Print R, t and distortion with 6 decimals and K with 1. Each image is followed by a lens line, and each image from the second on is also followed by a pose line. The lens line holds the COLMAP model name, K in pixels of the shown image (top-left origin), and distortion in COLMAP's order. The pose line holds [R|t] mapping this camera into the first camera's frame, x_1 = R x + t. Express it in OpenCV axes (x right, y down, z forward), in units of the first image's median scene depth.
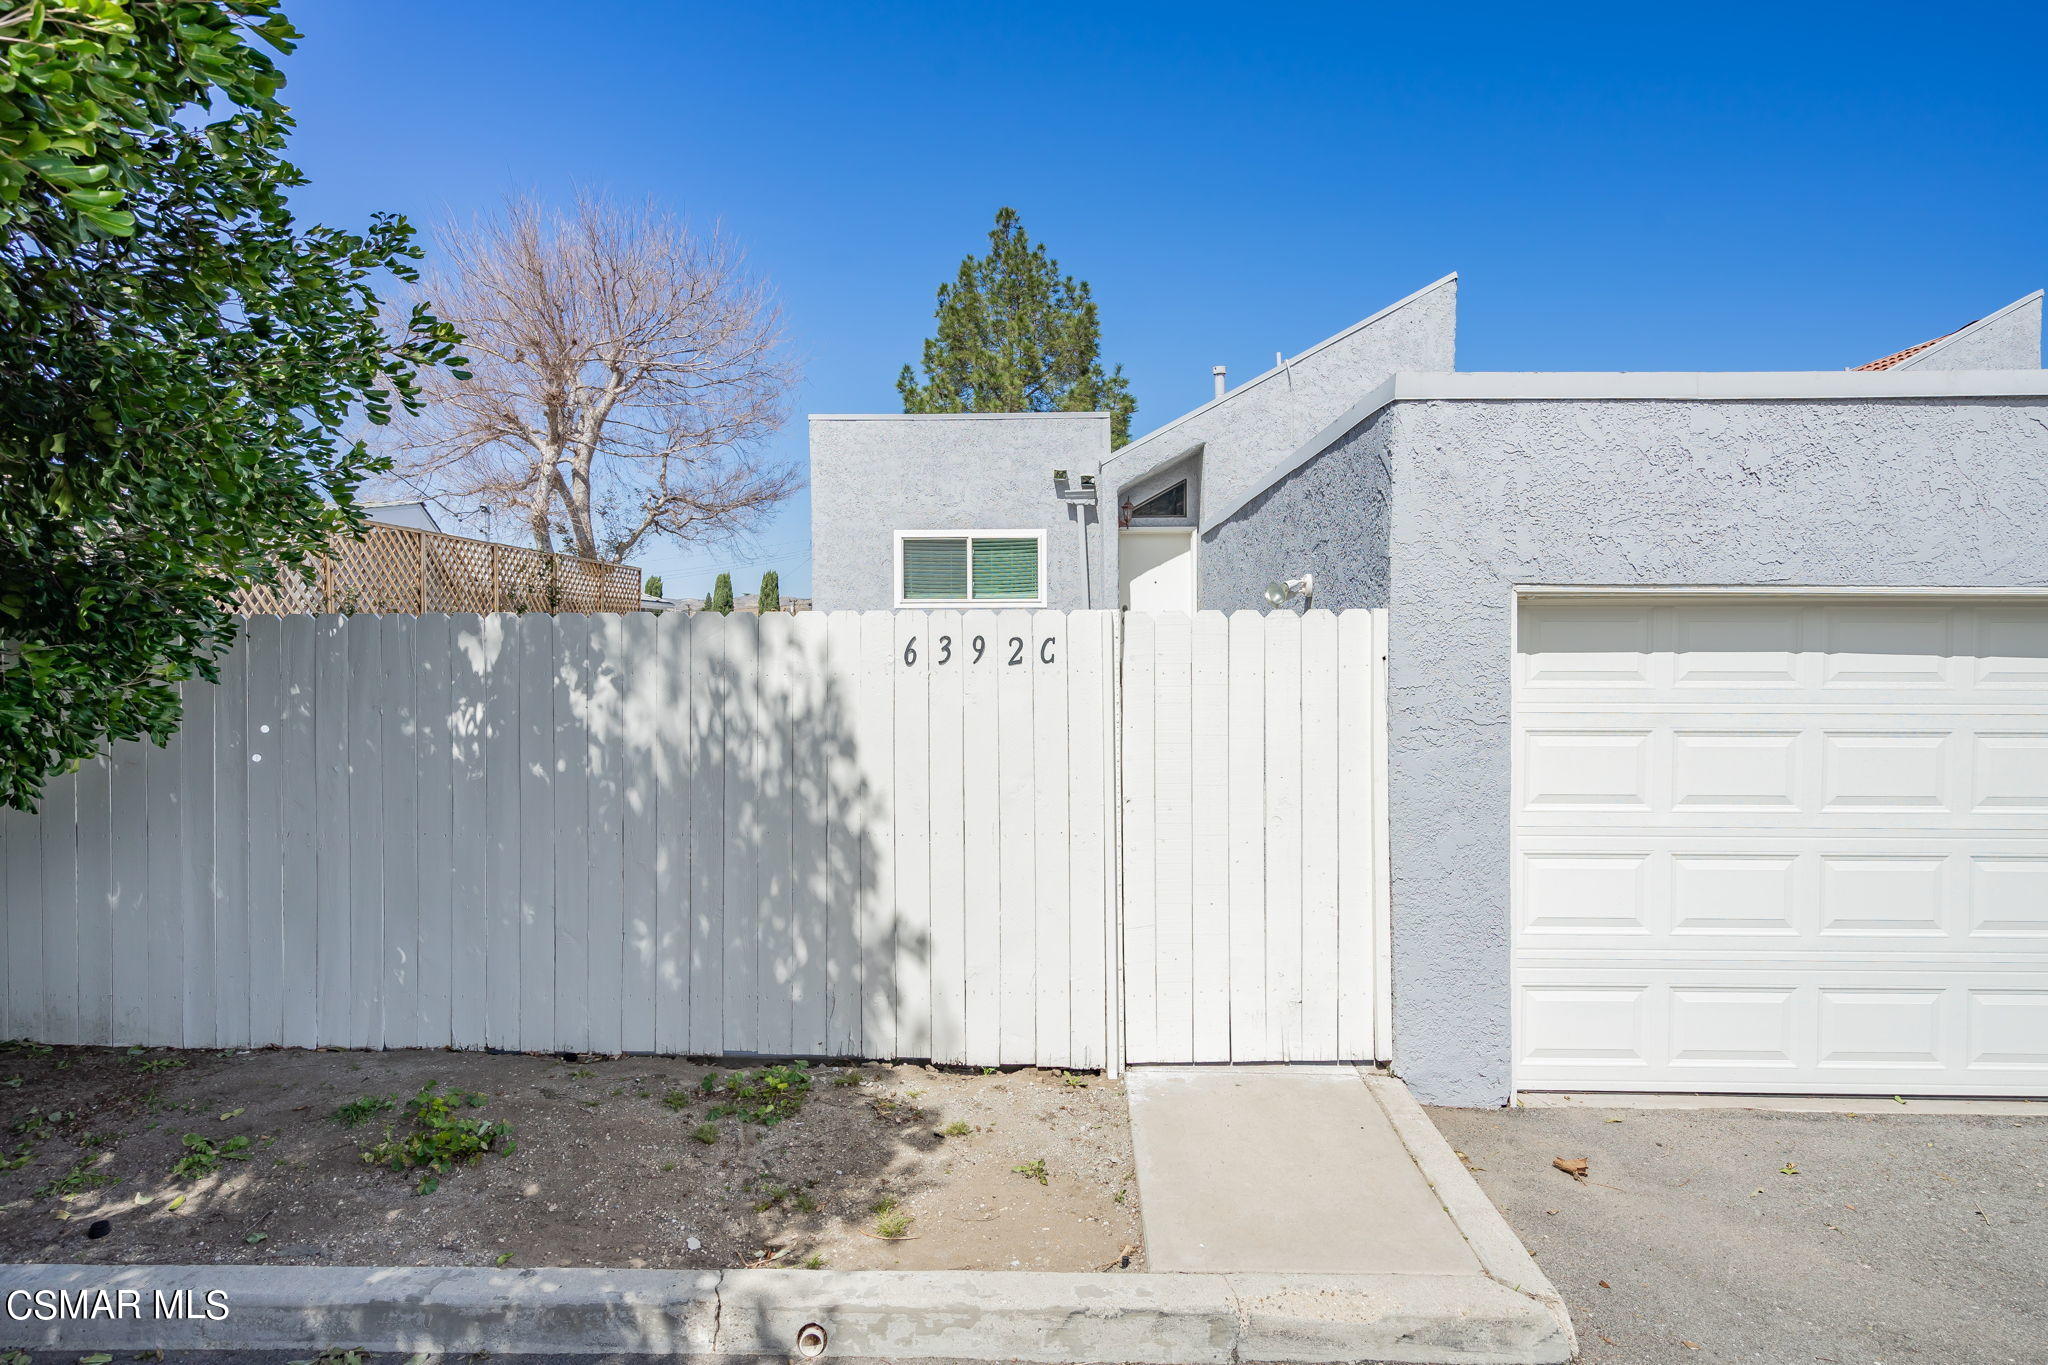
lens RADIAL K [[1086.8, 0, 1030.9], [0, 1086.8, 655.3], [0, 0, 1]] dist [0.007707, -0.002293]
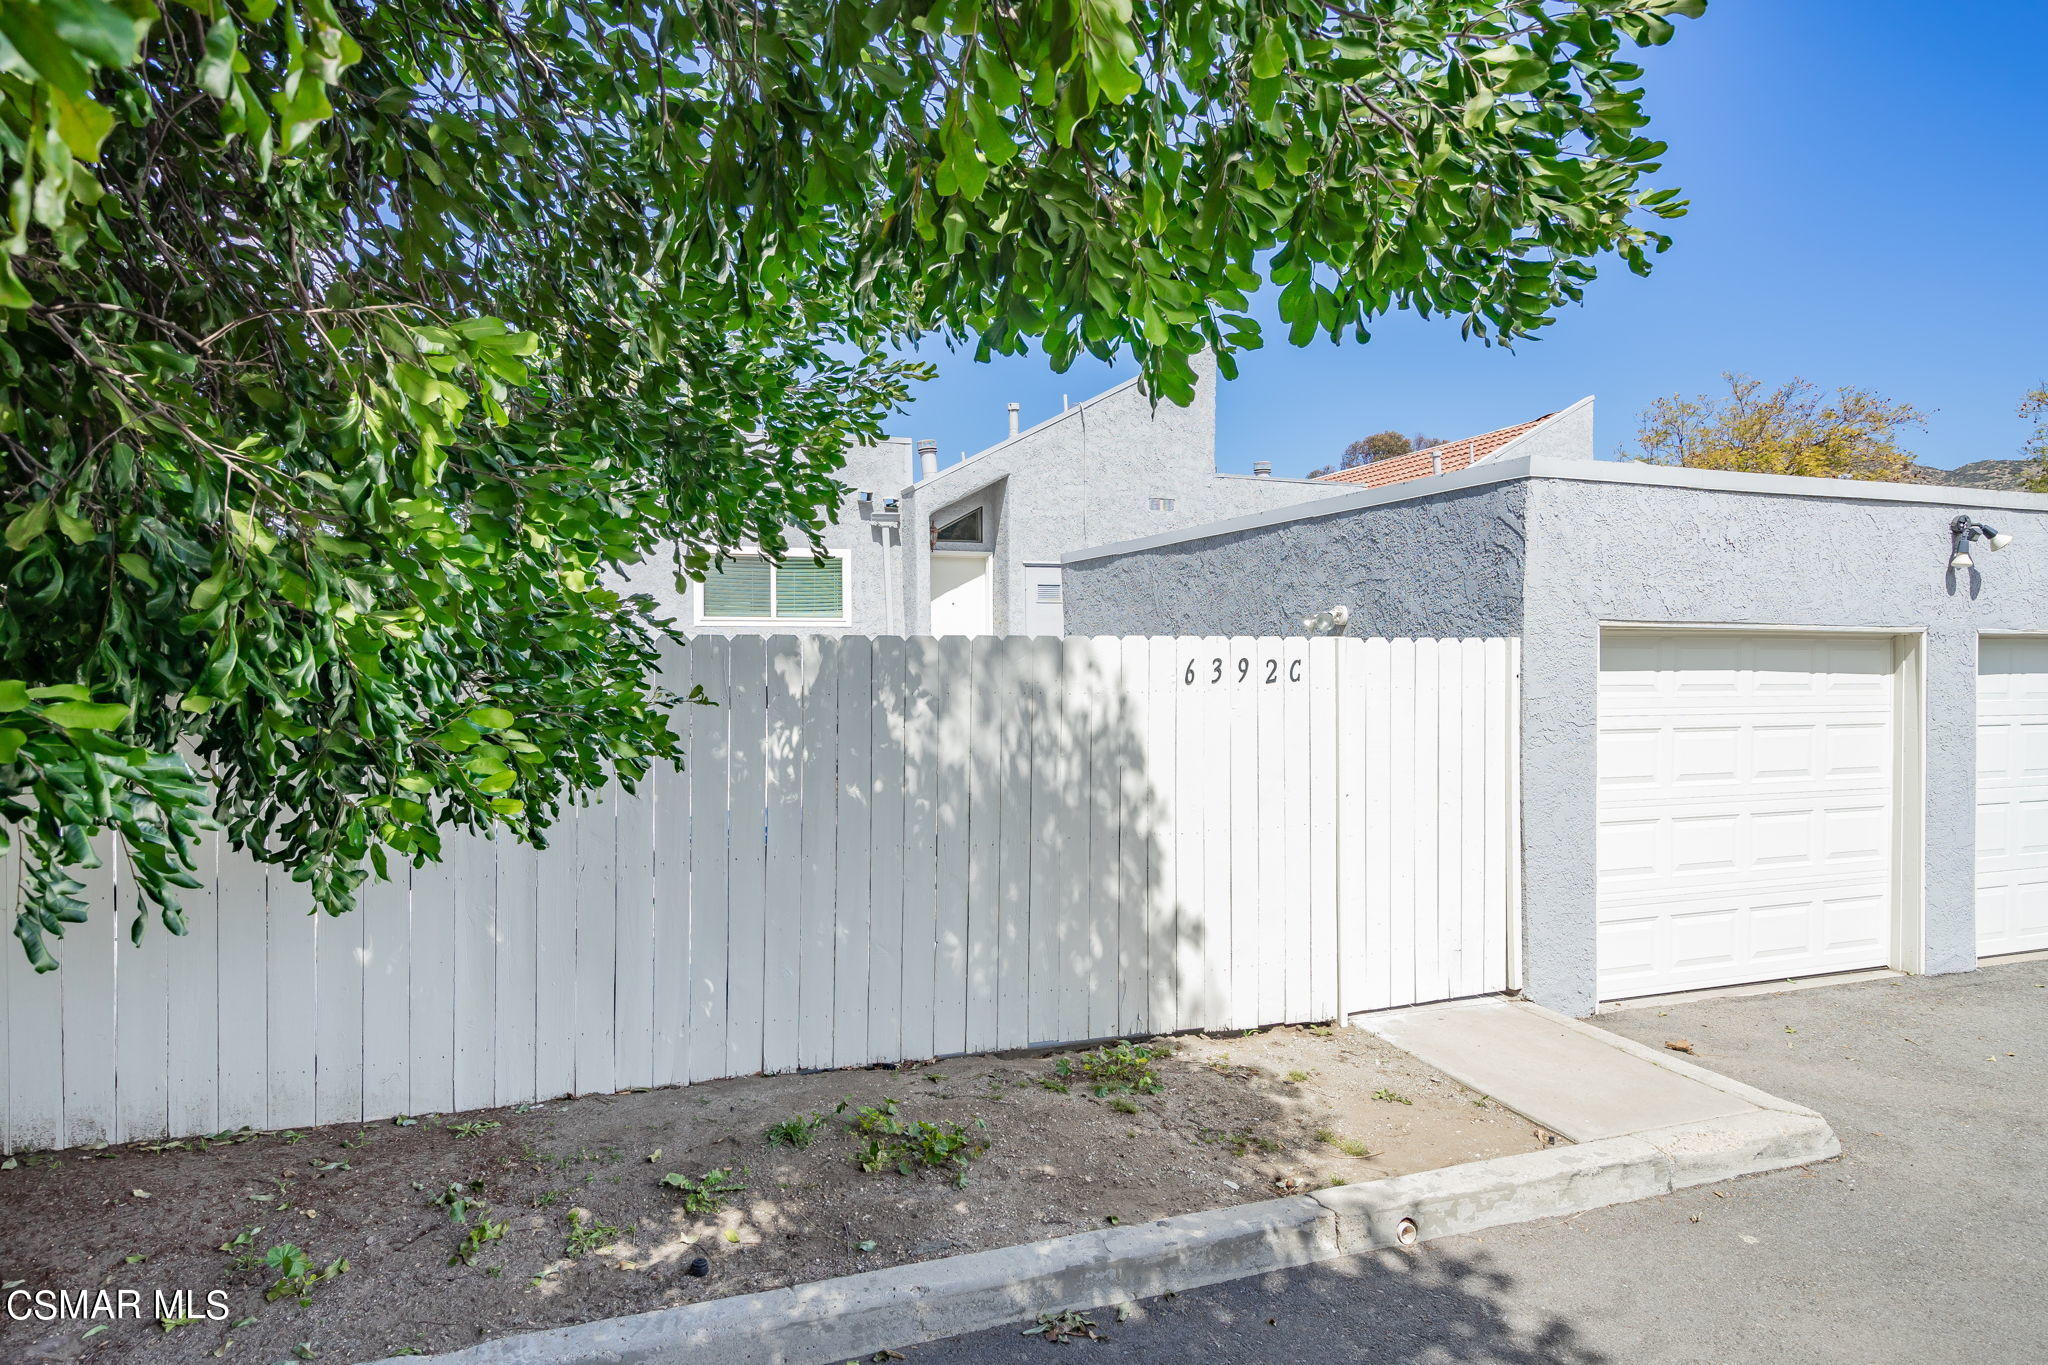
lens RADIAL K [[1086.3, 0, 993.8], [0, 1086.3, 672.4], [0, 0, 1]] dist [0.002901, 0.001495]
pose [[0.943083, -0.004454, 0.332529, -0.692270], [0.004453, 0.999990, 0.000763, -0.005797], [-0.332529, 0.000761, 0.943093, -0.005819]]
